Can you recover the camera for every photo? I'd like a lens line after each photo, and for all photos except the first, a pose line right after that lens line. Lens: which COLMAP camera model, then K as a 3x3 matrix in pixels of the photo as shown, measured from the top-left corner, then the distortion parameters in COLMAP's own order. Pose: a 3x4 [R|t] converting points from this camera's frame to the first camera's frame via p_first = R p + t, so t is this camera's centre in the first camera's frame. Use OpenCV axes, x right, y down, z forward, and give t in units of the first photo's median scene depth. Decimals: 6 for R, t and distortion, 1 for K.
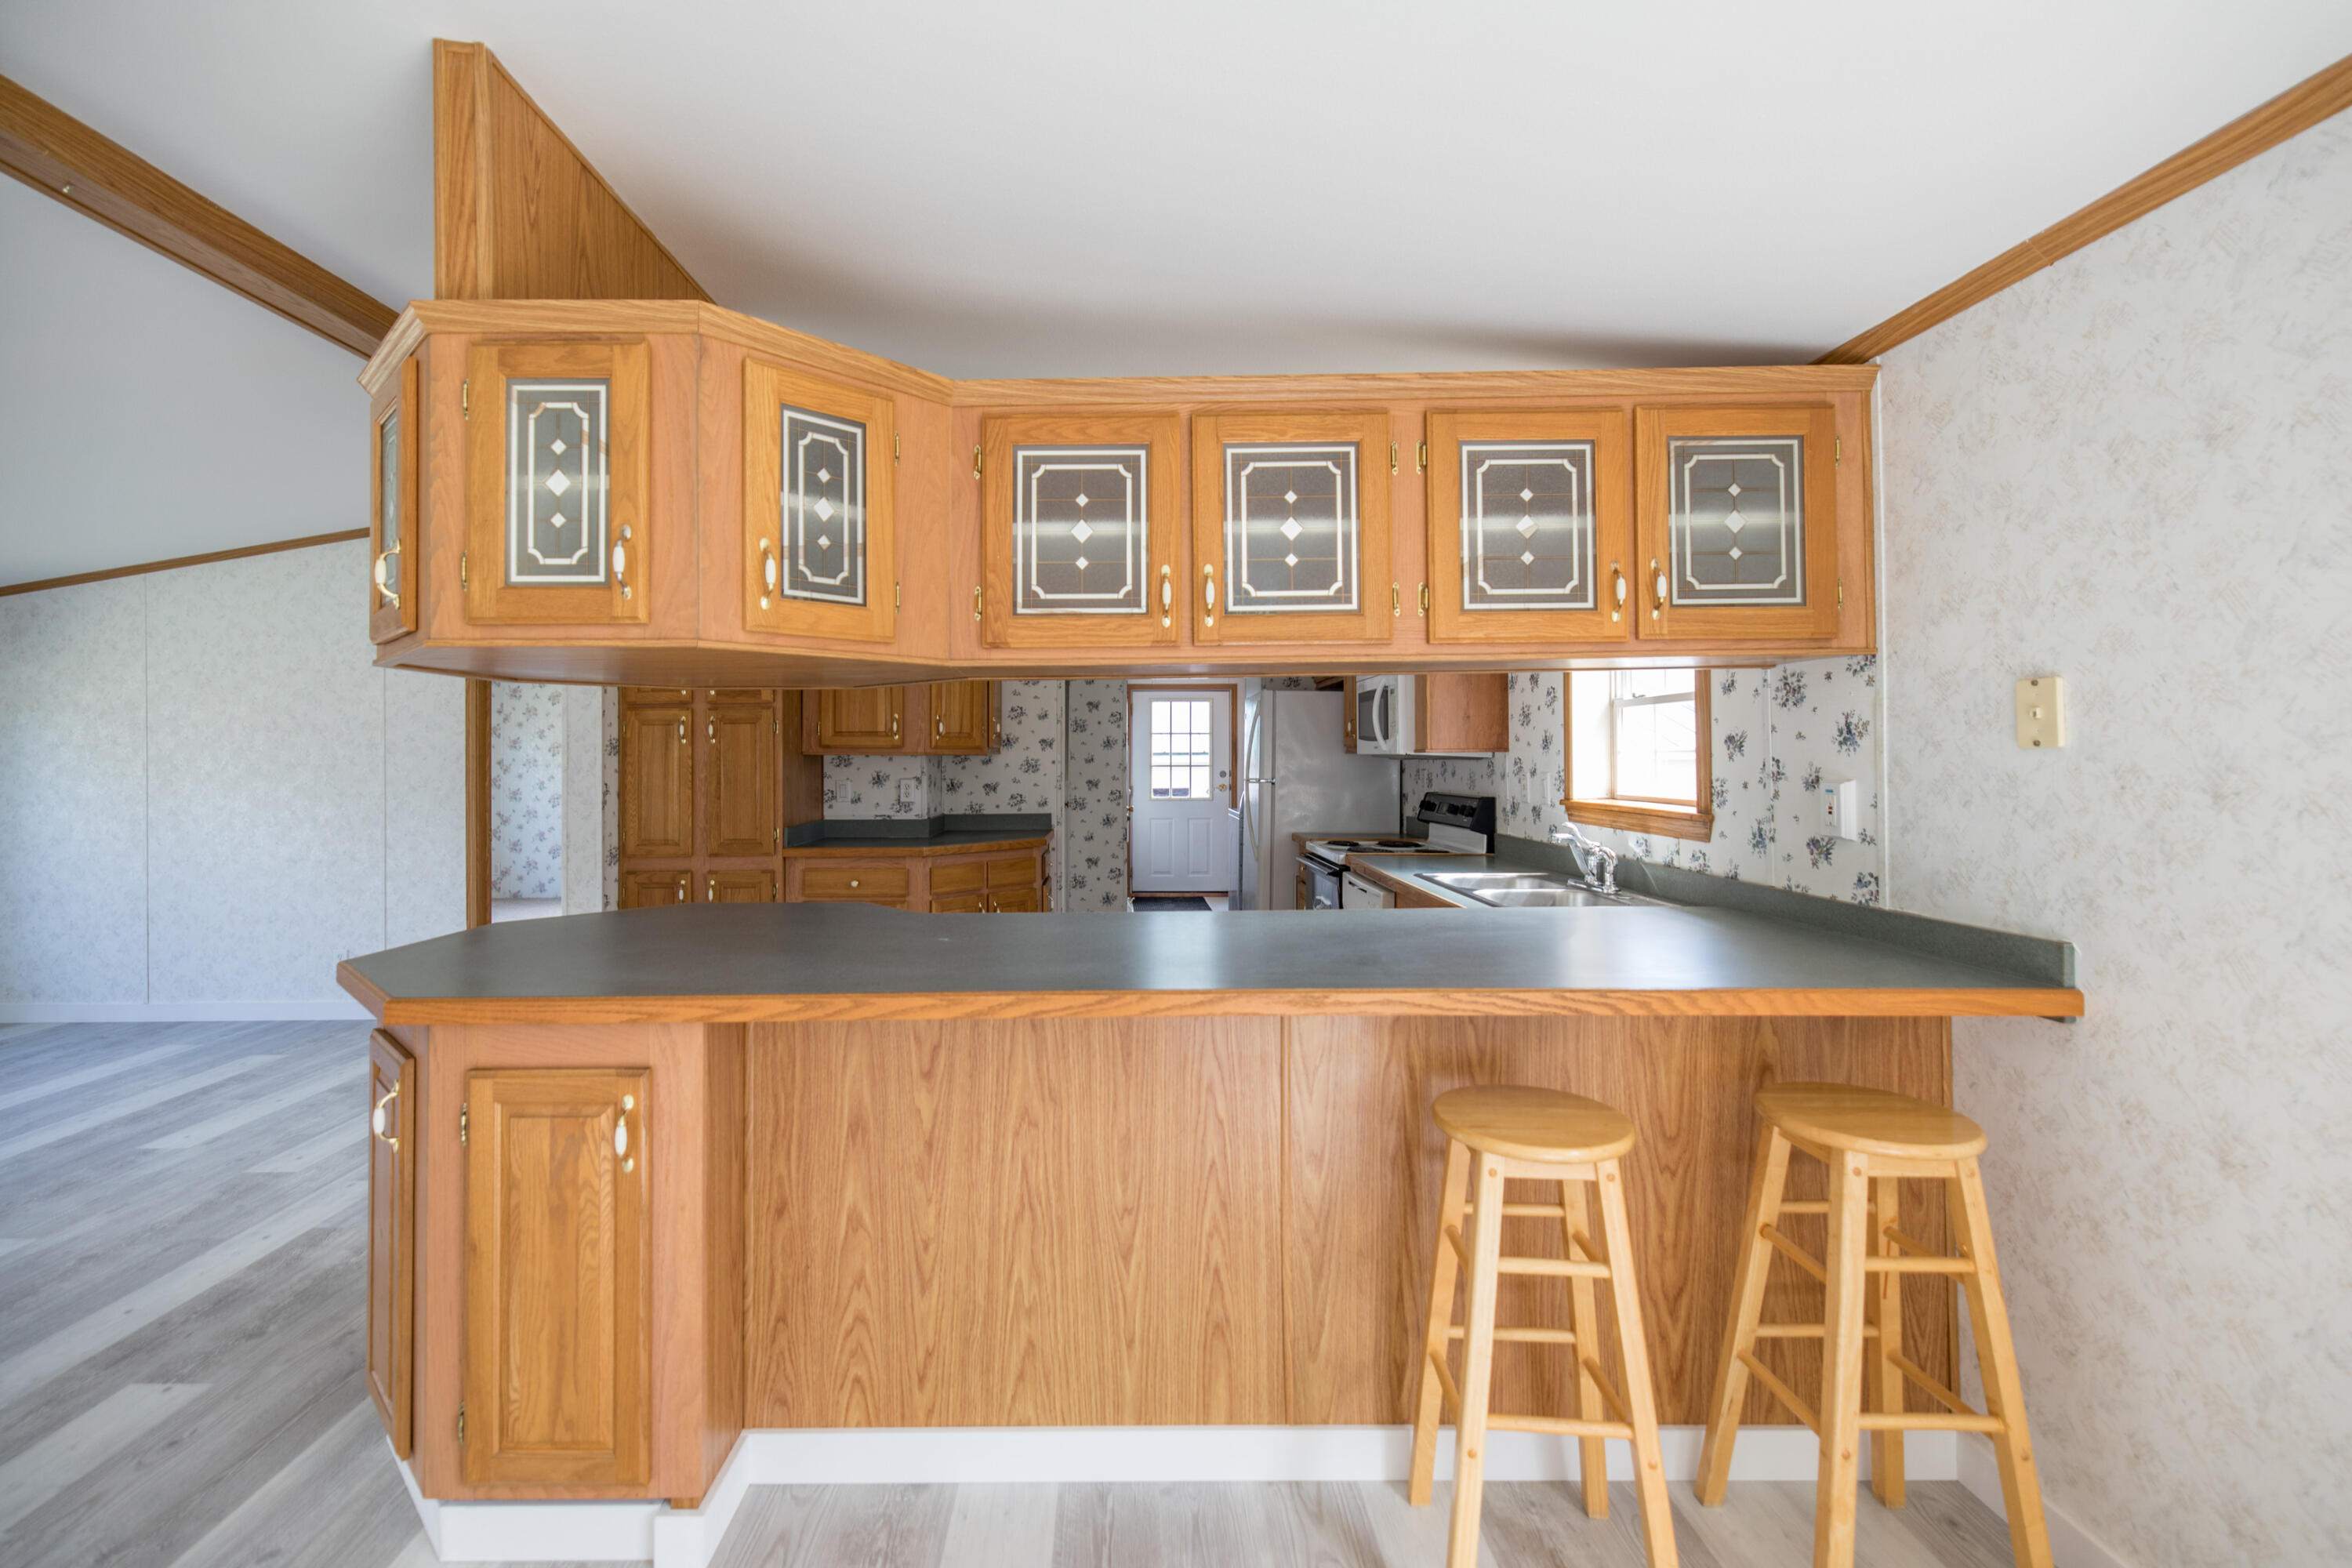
lens RADIAL K [[1027.3, 0, 1104.7], [0, 1027.3, 736.3], [0, 0, 1]] dist [-0.000238, -0.000183]
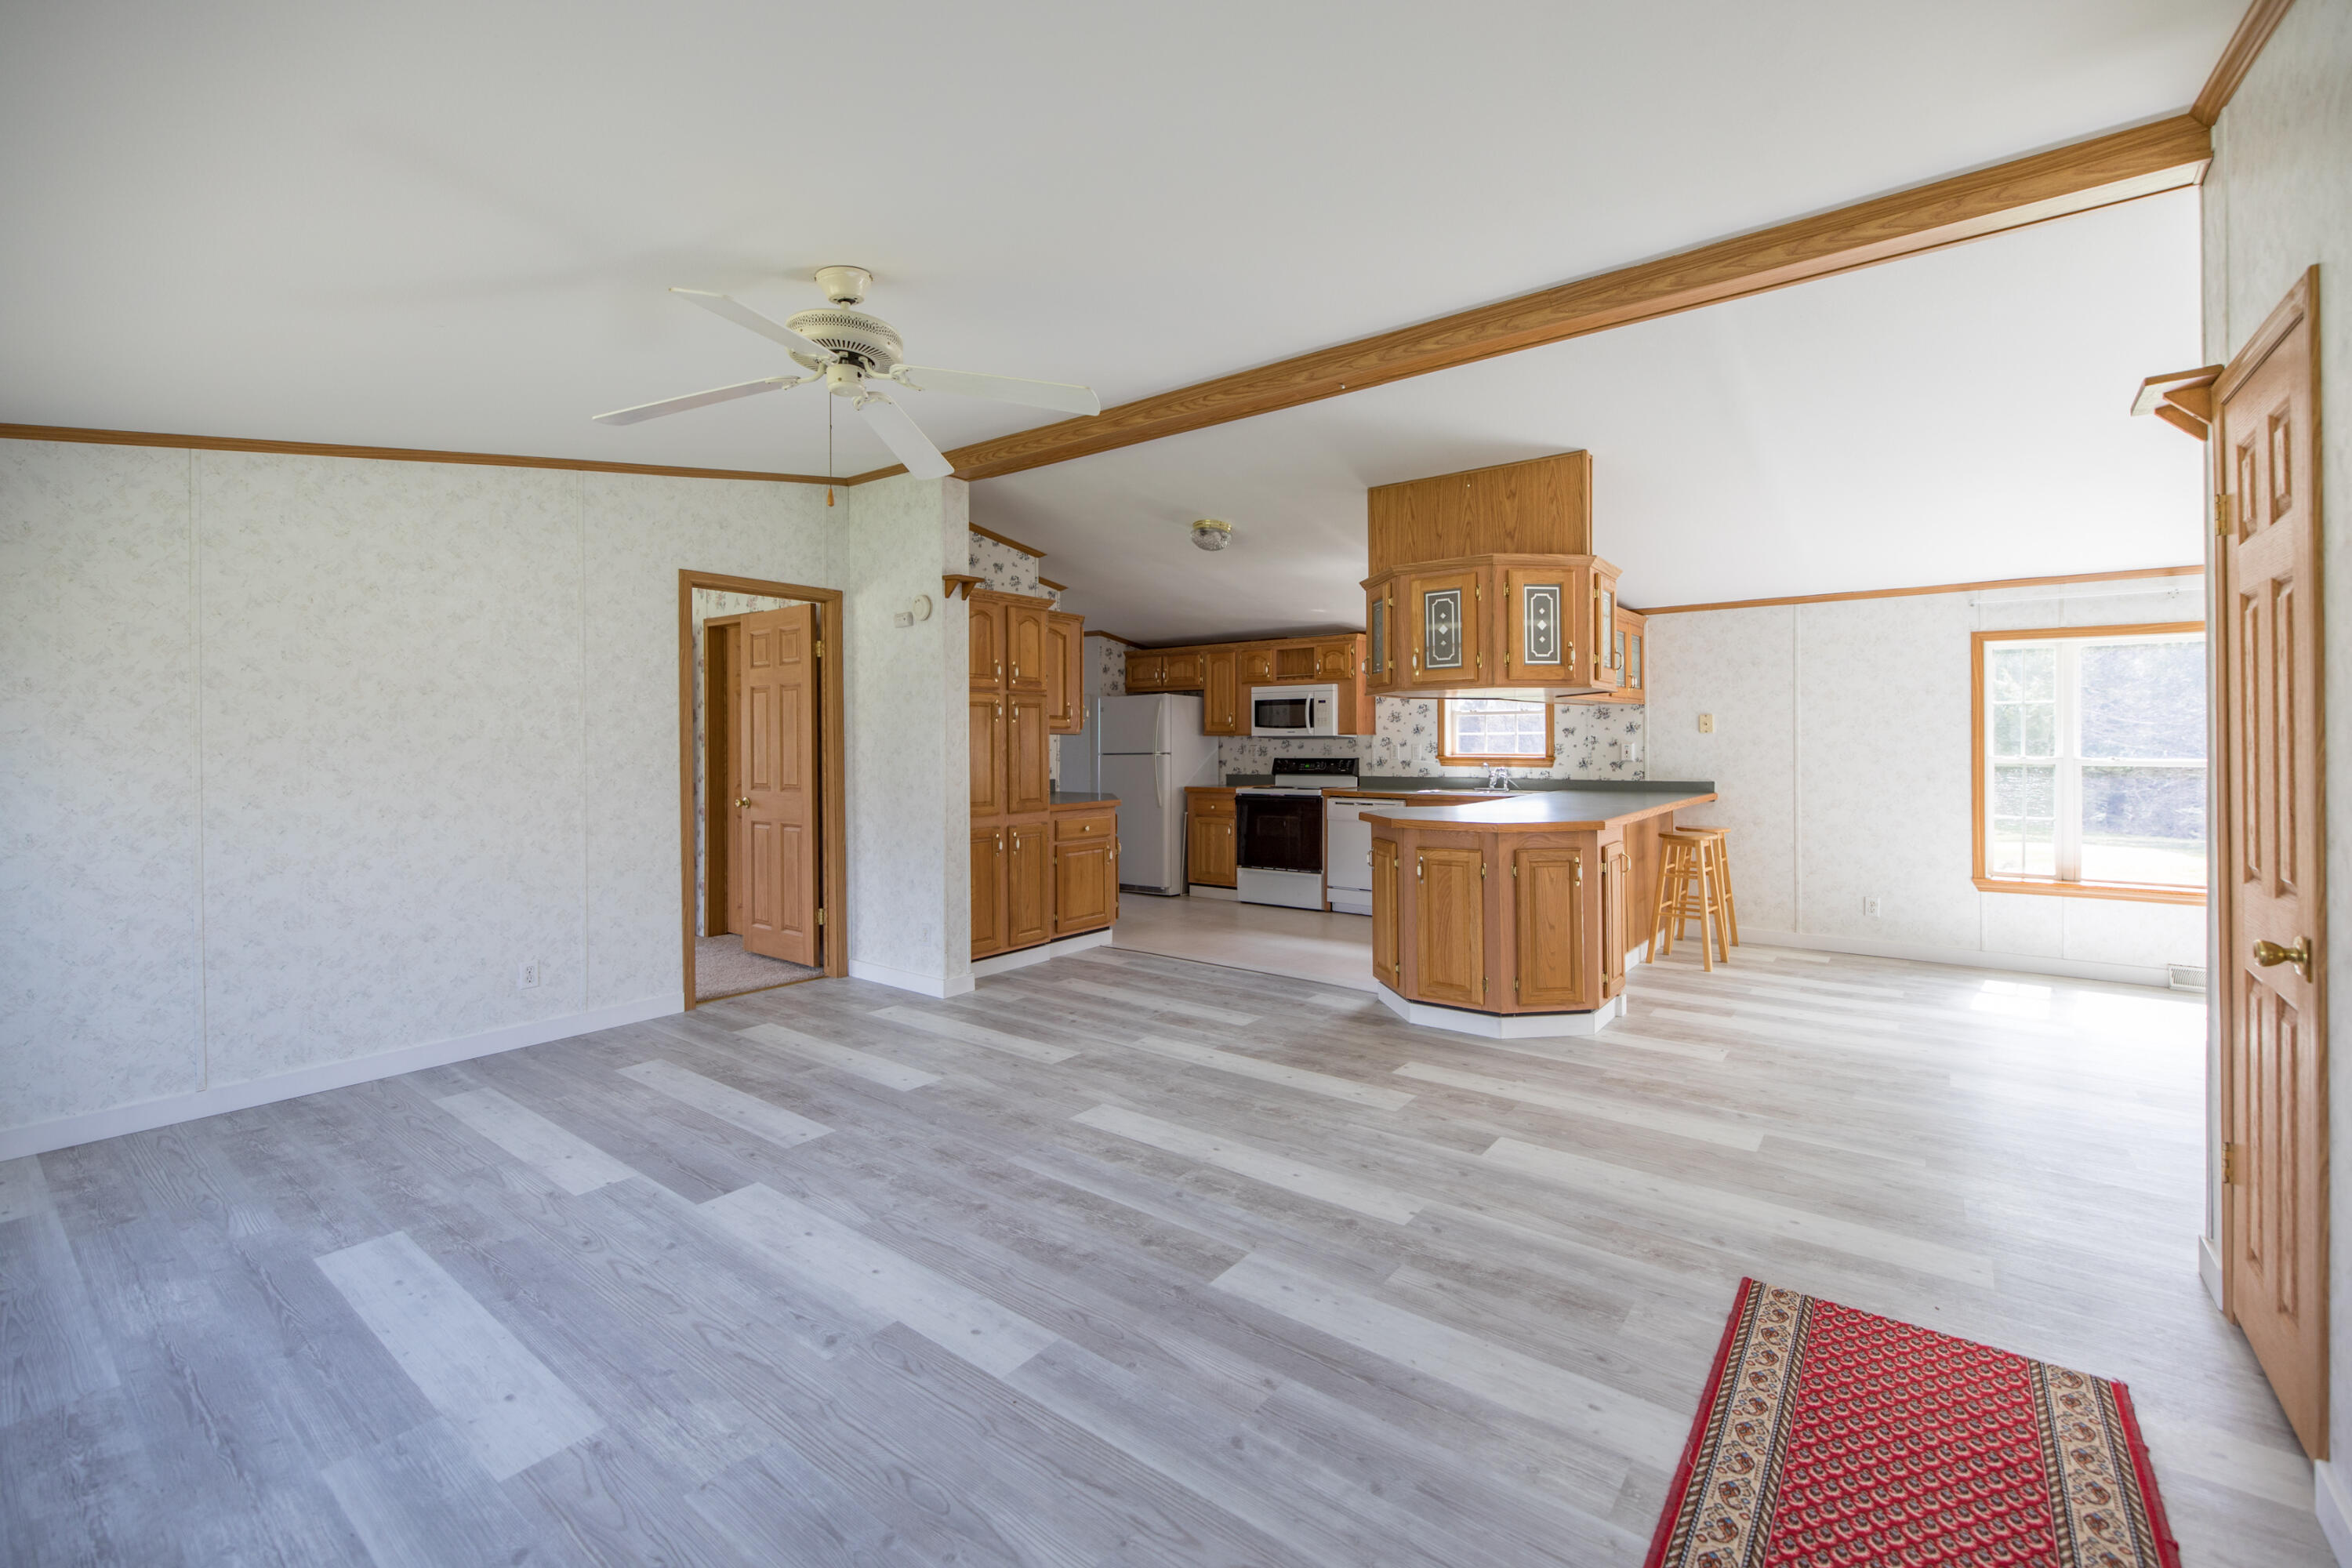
lens RADIAL K [[1010.9, 0, 1159.5], [0, 1010.9, 731.0], [0, 0, 1]] dist [0.000721, 0.000188]
pose [[0.605045, 0.012819, 0.796088, -2.765379], [-0.016226, 0.999861, -0.003768, 0.042591], [-0.796026, -0.010638, 0.605169, 0.265046]]
